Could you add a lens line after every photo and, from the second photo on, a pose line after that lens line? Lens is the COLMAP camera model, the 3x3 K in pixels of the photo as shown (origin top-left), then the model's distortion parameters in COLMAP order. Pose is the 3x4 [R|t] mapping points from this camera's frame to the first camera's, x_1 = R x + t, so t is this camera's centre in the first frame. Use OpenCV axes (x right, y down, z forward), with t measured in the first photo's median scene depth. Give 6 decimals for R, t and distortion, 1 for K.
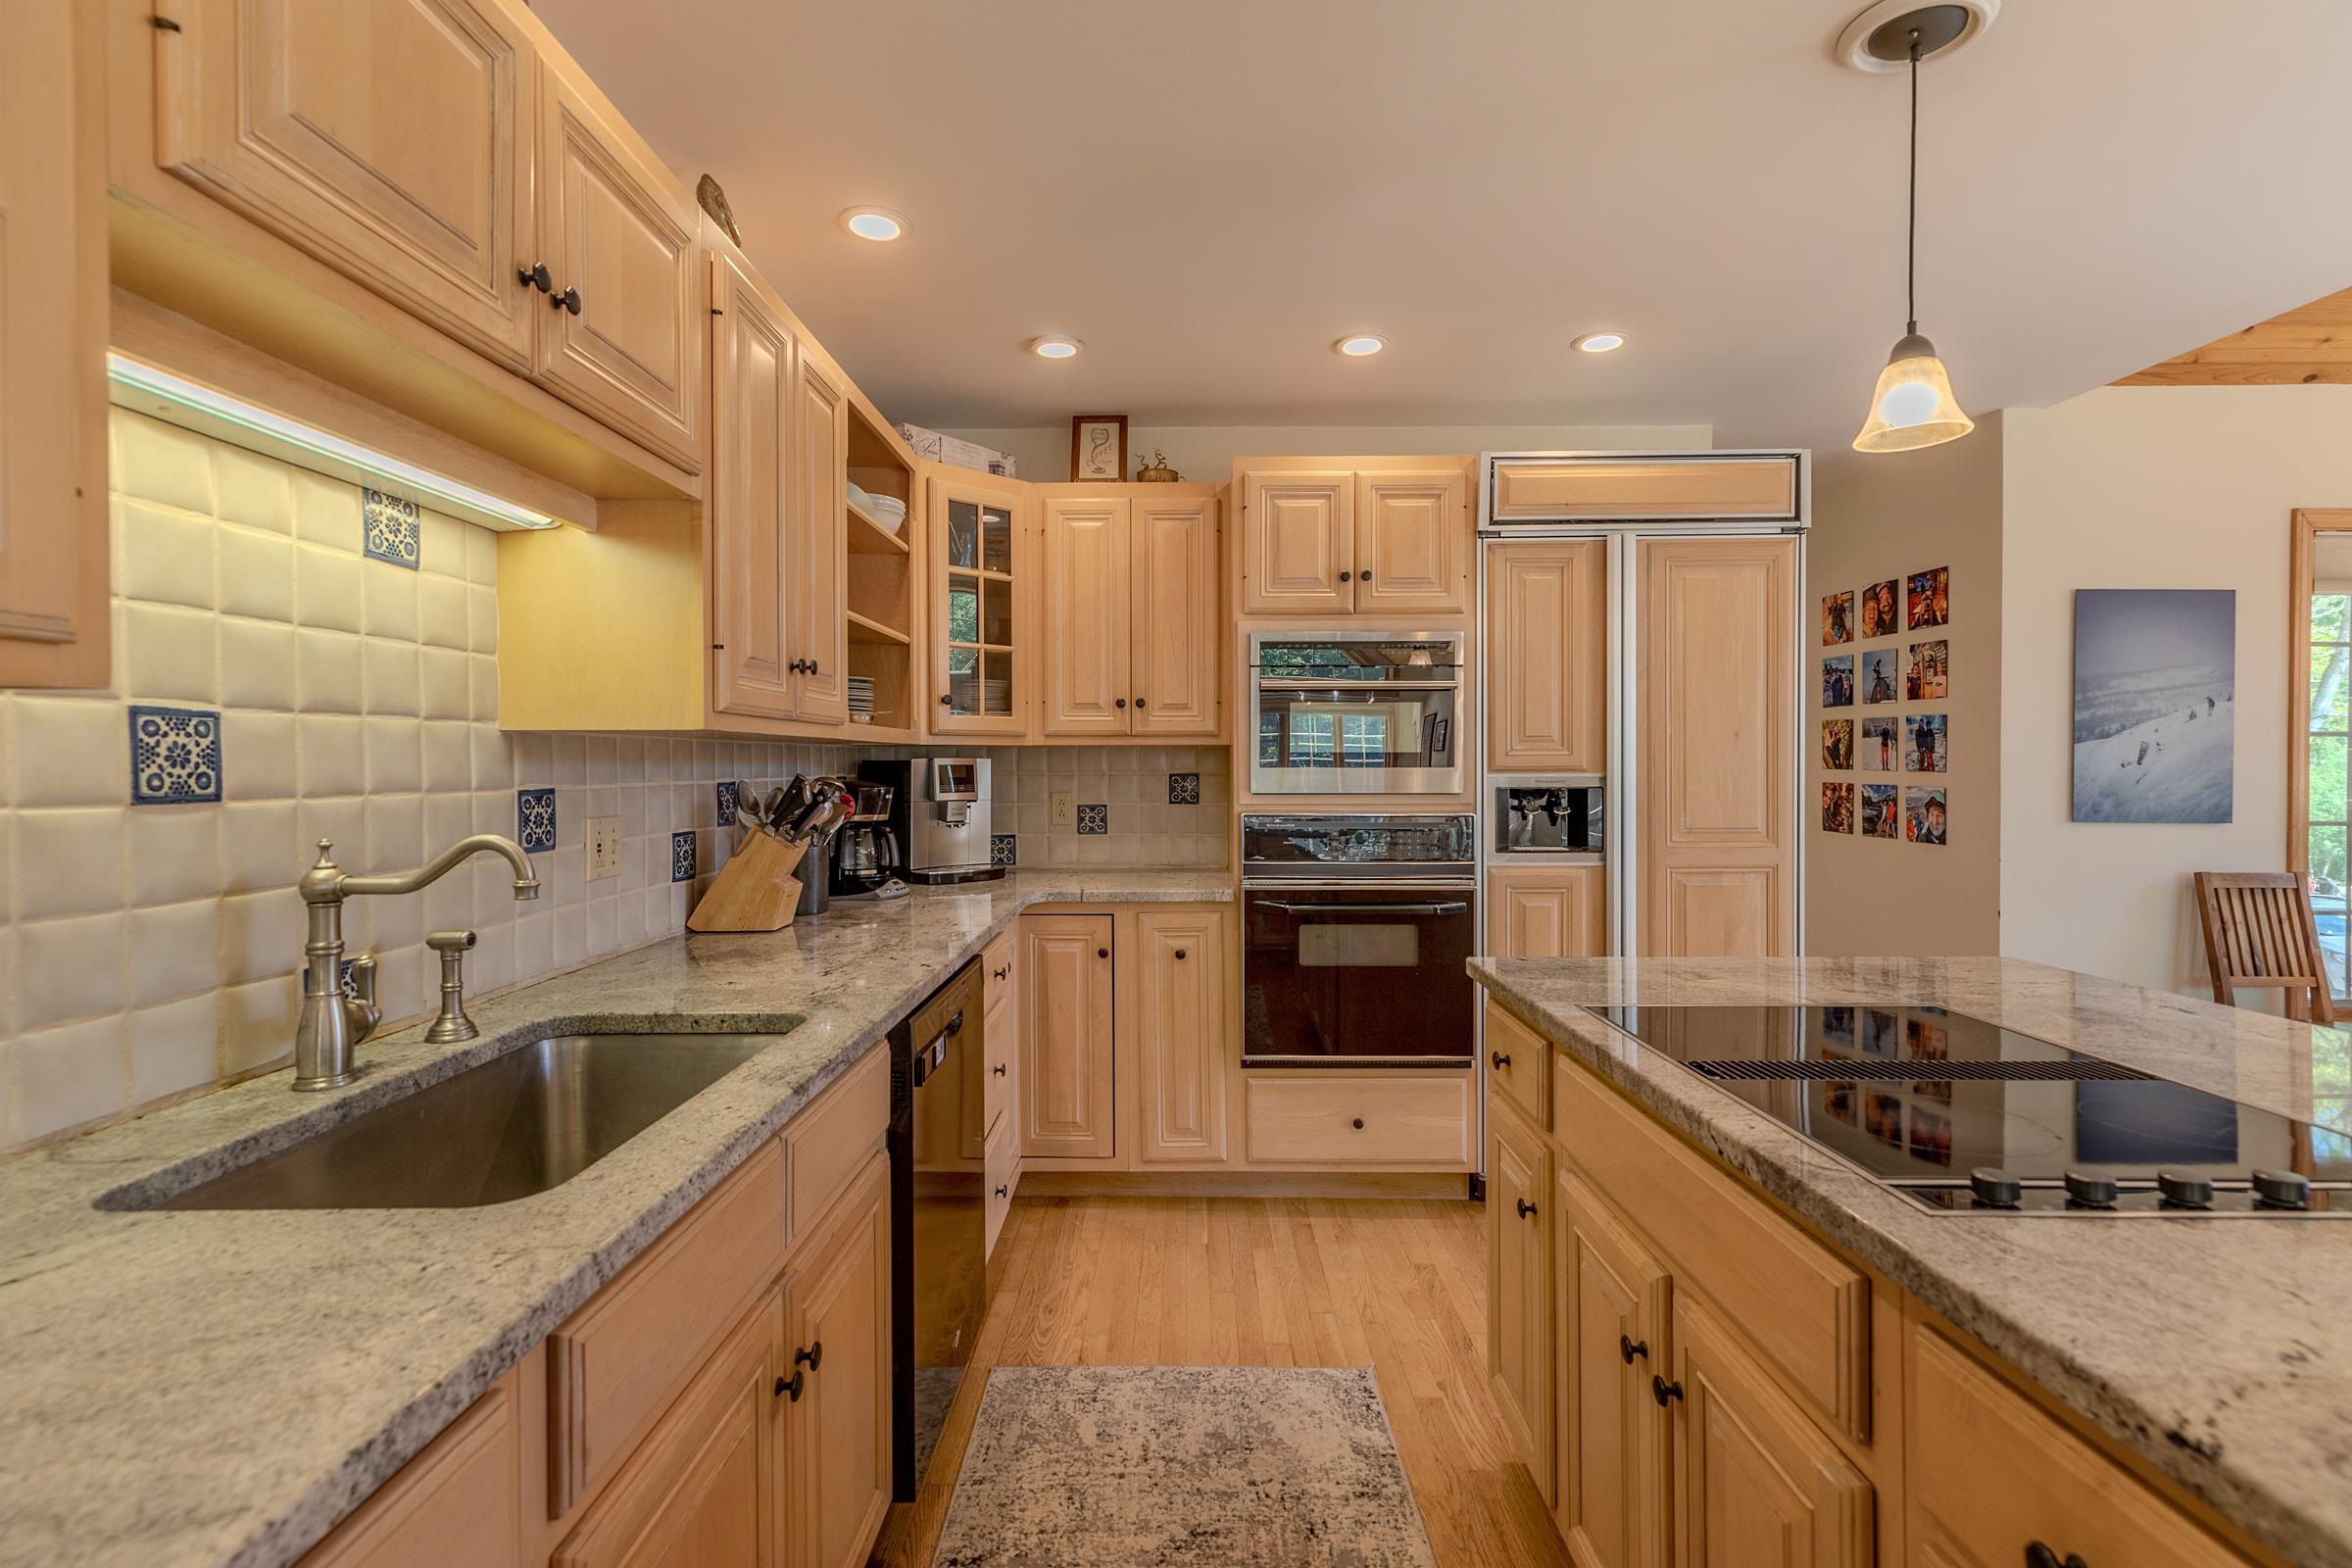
lens RADIAL K [[1085.0, 0, 1182.7], [0, 1085.0, 778.3], [0, 0, 1]] dist [0.005375, 0.001030]
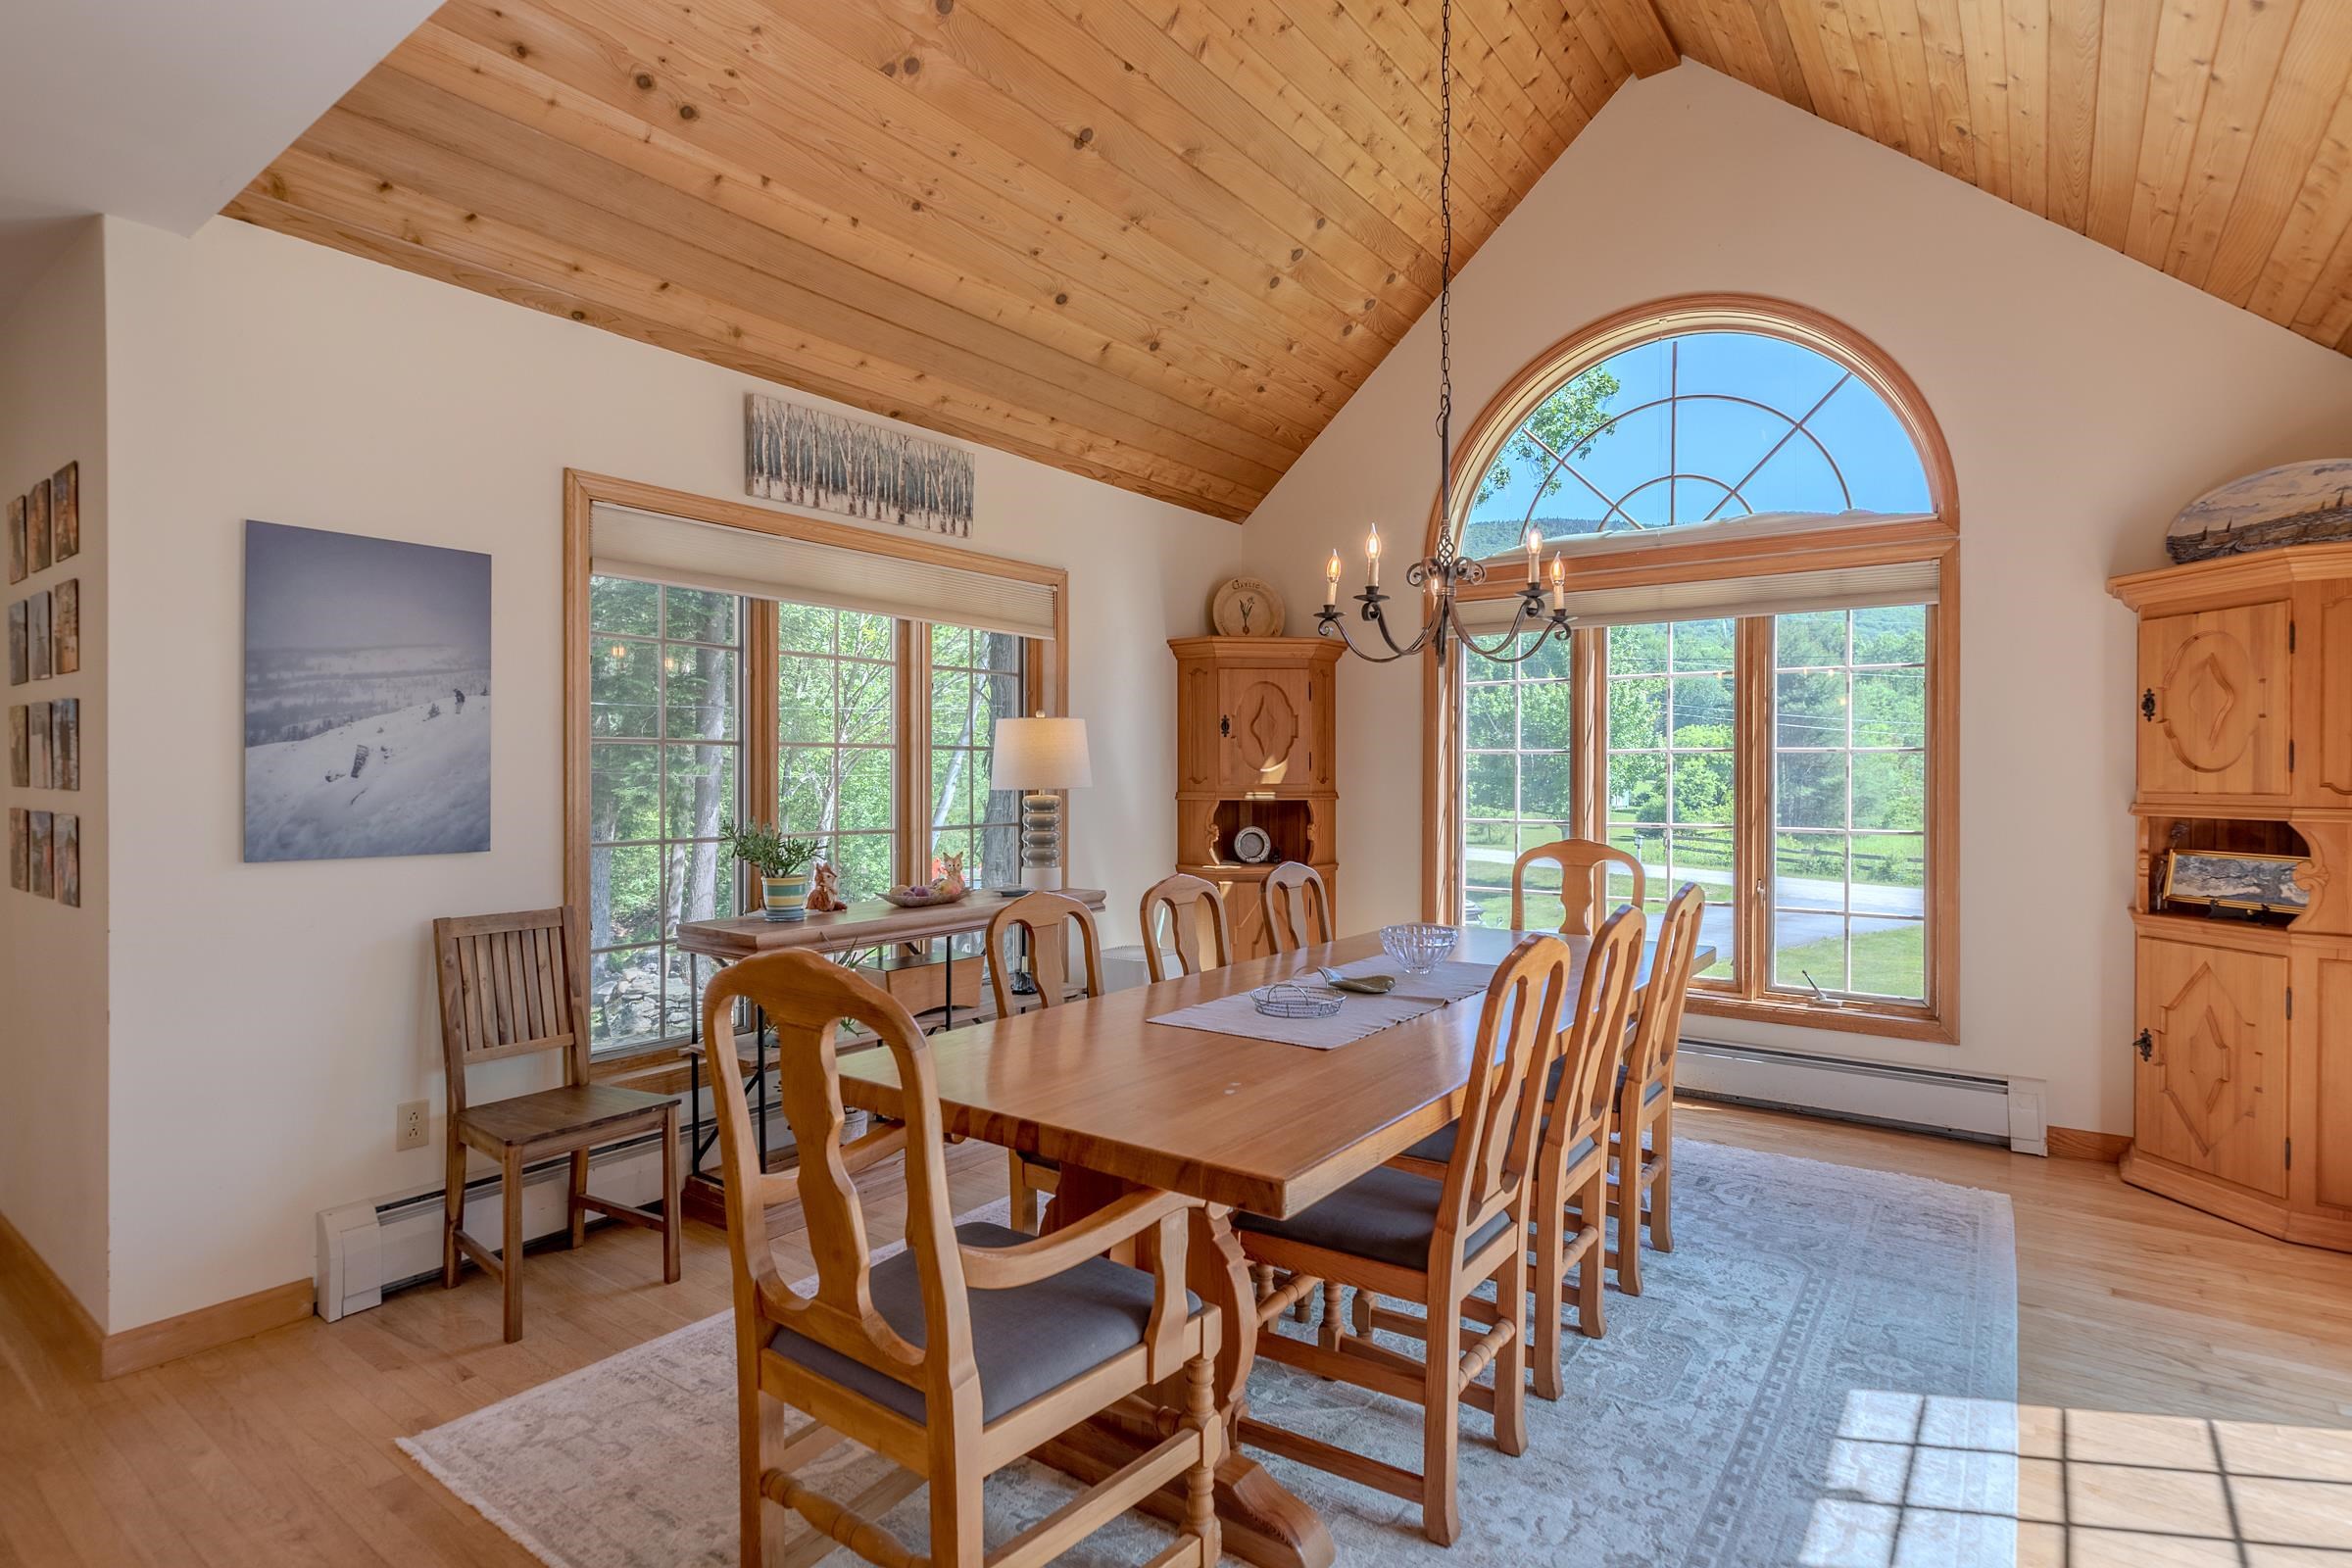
lens RADIAL K [[1179.6, 0, 1176.1], [0, 1179.6, 778.9], [0, 0, 1]] dist [-0.000863, -0.000131]
pose [[0.601169, -0.005965, 0.799100, 0.580129], [0.014084, 0.999896, -0.003132, -0.001306], [-0.798998, 0.013138, 0.601191, 0.094936]]
